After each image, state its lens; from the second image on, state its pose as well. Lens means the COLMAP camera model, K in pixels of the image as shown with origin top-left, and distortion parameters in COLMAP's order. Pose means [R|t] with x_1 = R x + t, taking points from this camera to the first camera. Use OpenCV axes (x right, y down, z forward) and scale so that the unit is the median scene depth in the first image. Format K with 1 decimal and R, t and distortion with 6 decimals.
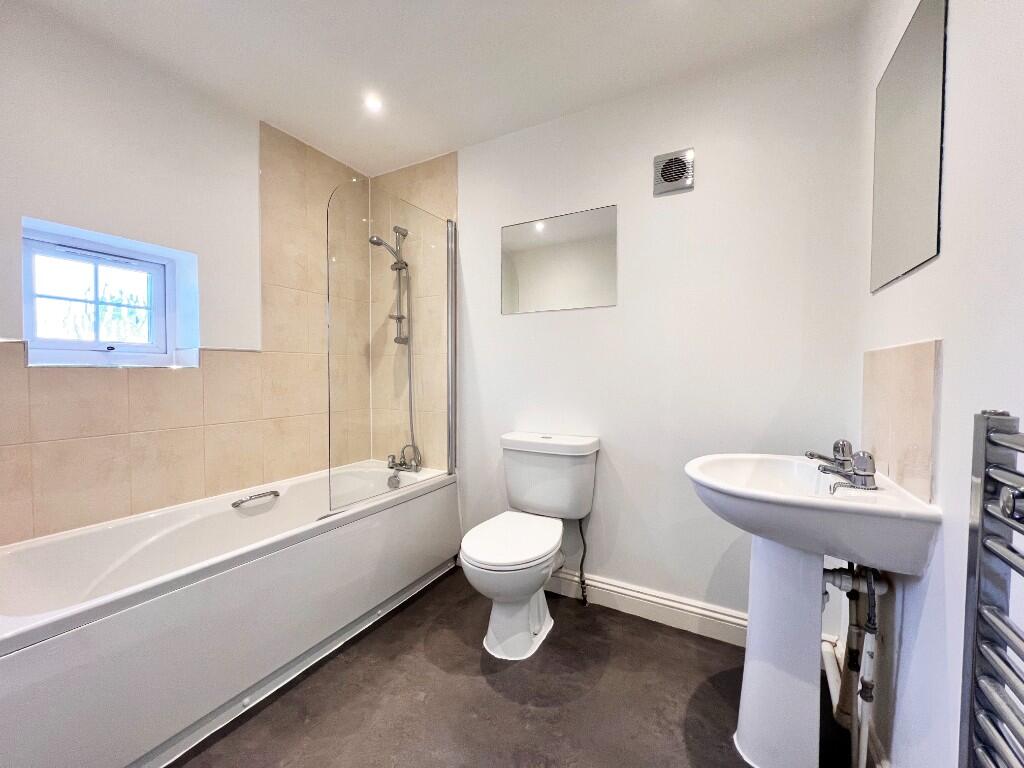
lens RADIAL K [[406.1, 0, 510.4], [0, 406.1, 383.6], [0, 0, 1]] dist [-0.000458, -0.000140]
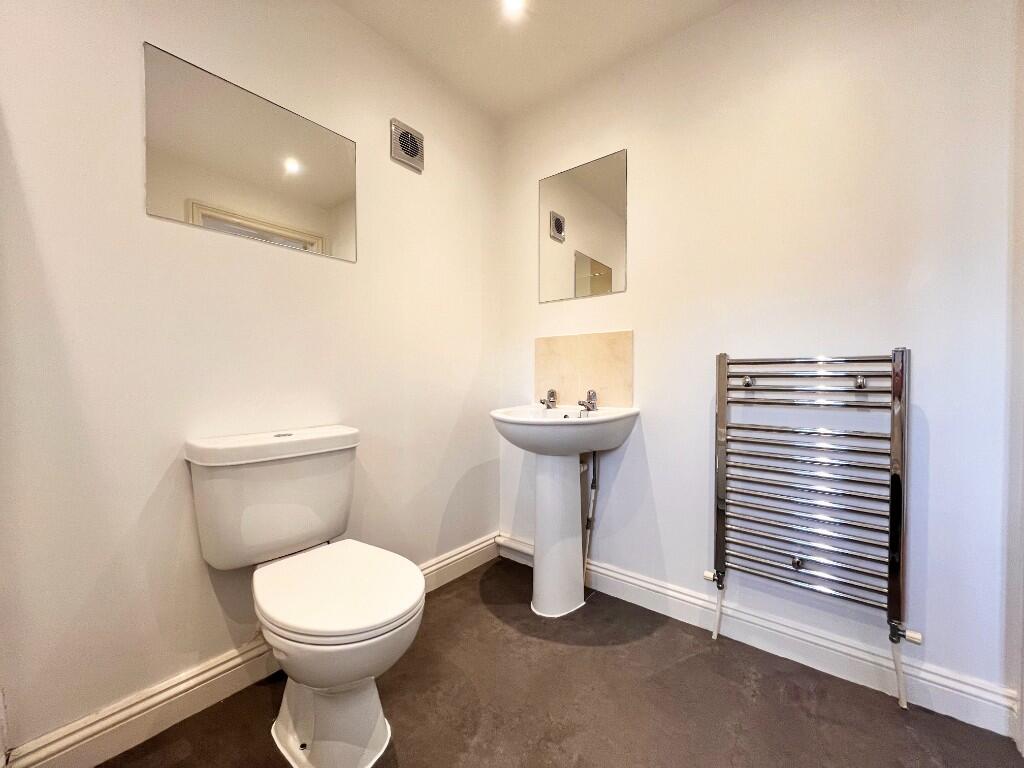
lens RADIAL K [[406.1, 0, 510.4], [0, 406.1, 383.6], [0, 0, 1]] dist [-0.000458, -0.000140]
pose [[0.179079, -0.020797, 0.983615, -0.648802], [0.033775, 0.999317, 0.014979, 0.069412], [-0.983255, 0.030539, 0.179659, 0.689682]]
